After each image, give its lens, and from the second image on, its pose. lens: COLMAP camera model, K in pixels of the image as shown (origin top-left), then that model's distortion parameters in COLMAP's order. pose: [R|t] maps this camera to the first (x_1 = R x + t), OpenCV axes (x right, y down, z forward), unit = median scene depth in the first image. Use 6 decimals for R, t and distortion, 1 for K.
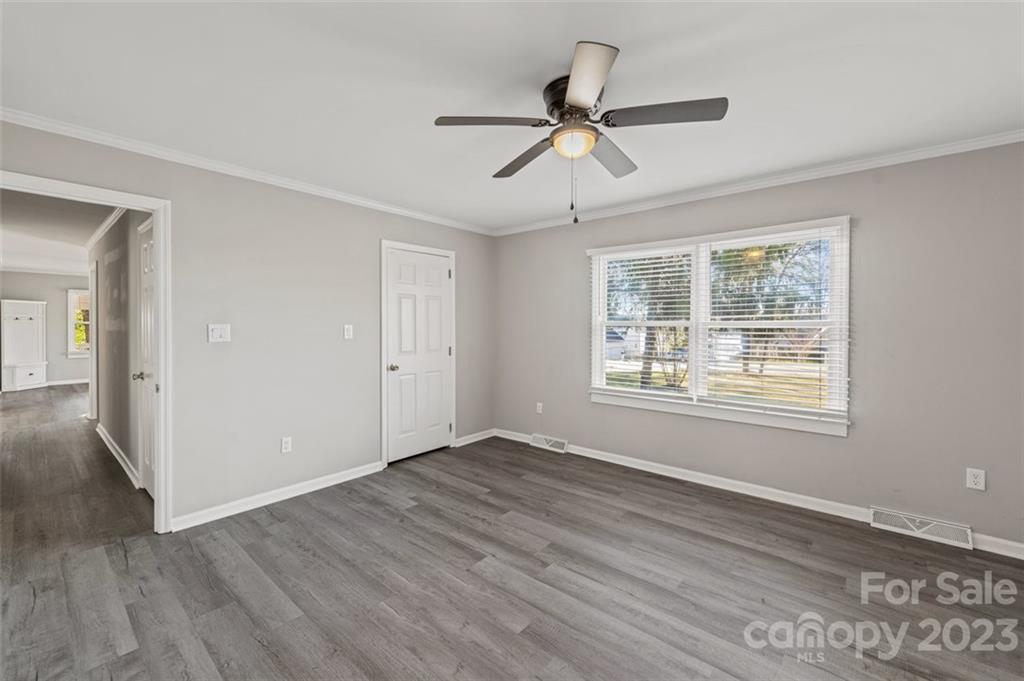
lens RADIAL K [[412.1, 0, 509.6], [0, 412.1, 329.8], [0, 0, 1]] dist [0.000893, -0.000215]
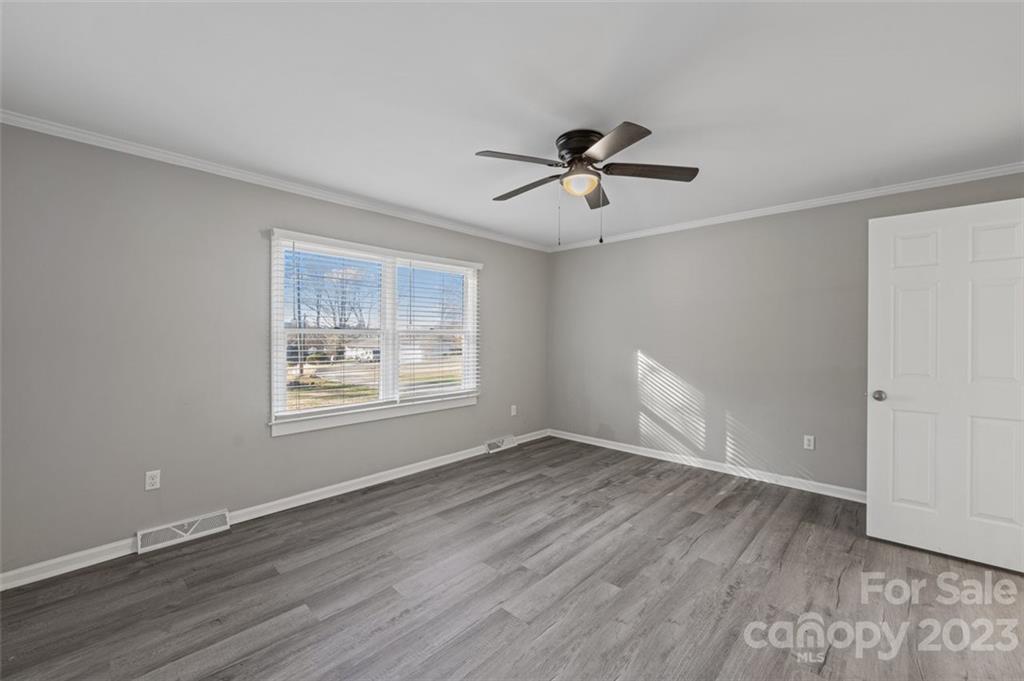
lens RADIAL K [[412.1, 0, 509.6], [0, 412.1, 329.8], [0, 0, 1]] dist [0.000893, -0.000215]
pose [[0.057841, 0.009595, 0.998280, -0.722156], [0.010119, 0.999897, -0.010197, -0.006827], [-0.998275, 0.010691, 0.057738, 0.746603]]
